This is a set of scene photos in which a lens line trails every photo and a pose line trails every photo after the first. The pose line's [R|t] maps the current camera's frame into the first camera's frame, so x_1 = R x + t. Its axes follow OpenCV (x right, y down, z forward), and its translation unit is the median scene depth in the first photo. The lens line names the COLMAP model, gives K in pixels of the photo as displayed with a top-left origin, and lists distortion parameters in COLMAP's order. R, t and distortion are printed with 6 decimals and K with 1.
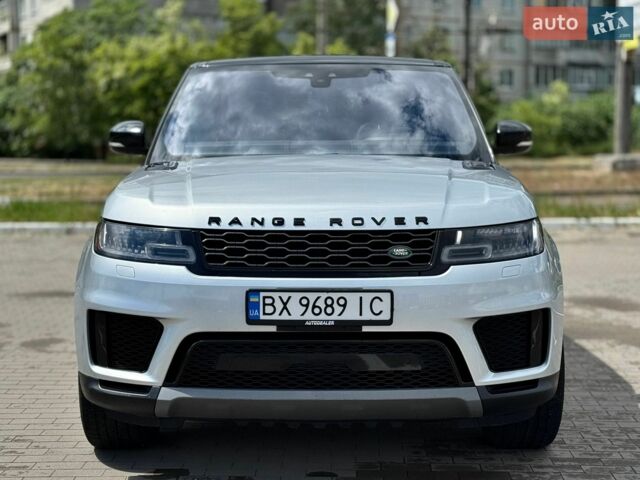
lens RADIAL K [[1114.9, 0, 320.0], [0, 1114.9, 240.0], [0, 0, 1]] dist [0.138281, -0.047277]
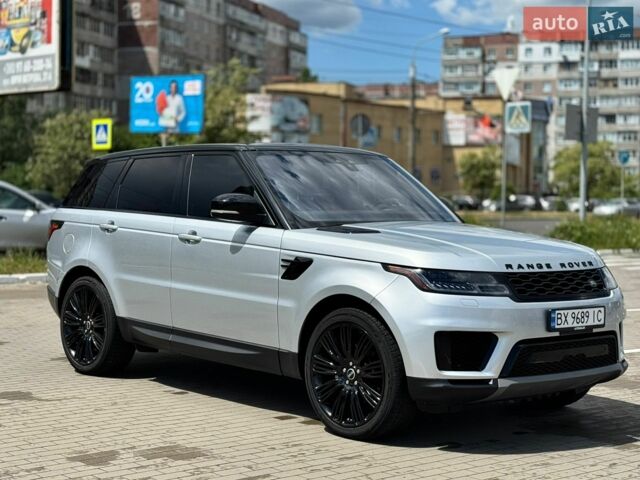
lens RADIAL K [[1114.9, 0, 320.0], [0, 1114.9, 240.0], [0, 0, 1]] dist [0.138281, -0.047277]
pose [[0.745782, -0.007510, 0.666148, -1.342104], [0.040453, 0.998602, -0.034032, -0.012373], [-0.664961, 0.052328, 0.745043, 0.036130]]
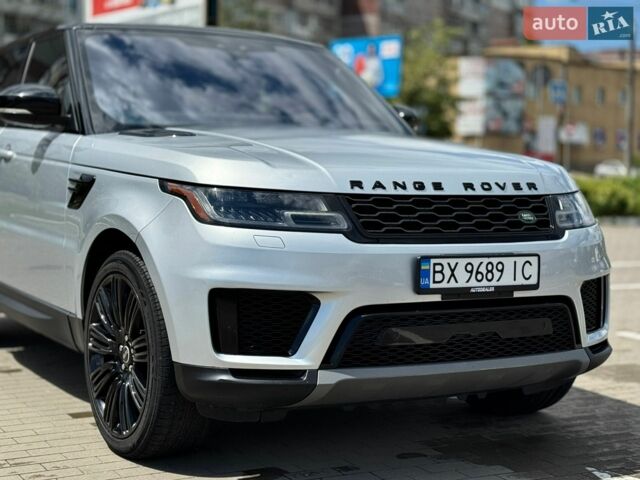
lens RADIAL K [[1114.9, 0, 320.0], [0, 1114.9, 240.0], [0, 0, 1]] dist [0.138281, -0.047277]
pose [[0.861086, -0.014474, 0.508253, -0.603203], [0.024206, 0.999628, -0.012544, 0.040014], [-0.507883, 0.023105, 0.861116, 0.238533]]
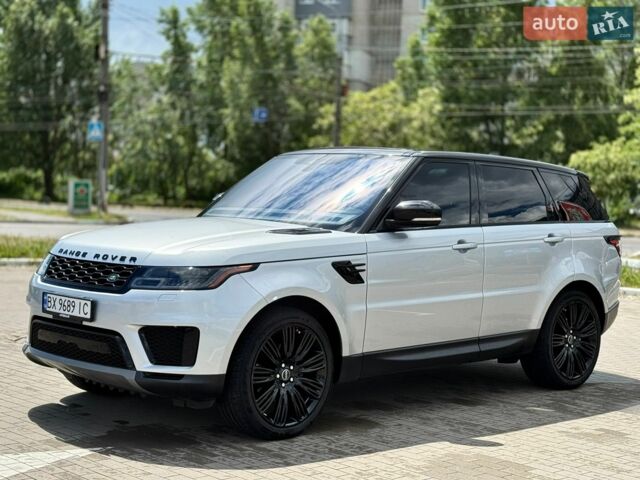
lens RADIAL K [[1114.9, 0, 320.0], [0, 1114.9, 240.0], [0, 0, 1]] dist [0.138281, -0.047277]
pose [[0.700062, 0.056180, -0.711869, 1.411171], [-0.103872, 0.994309, -0.023679, -0.035401], [0.706487, 0.090520, 0.701913, 0.099248]]
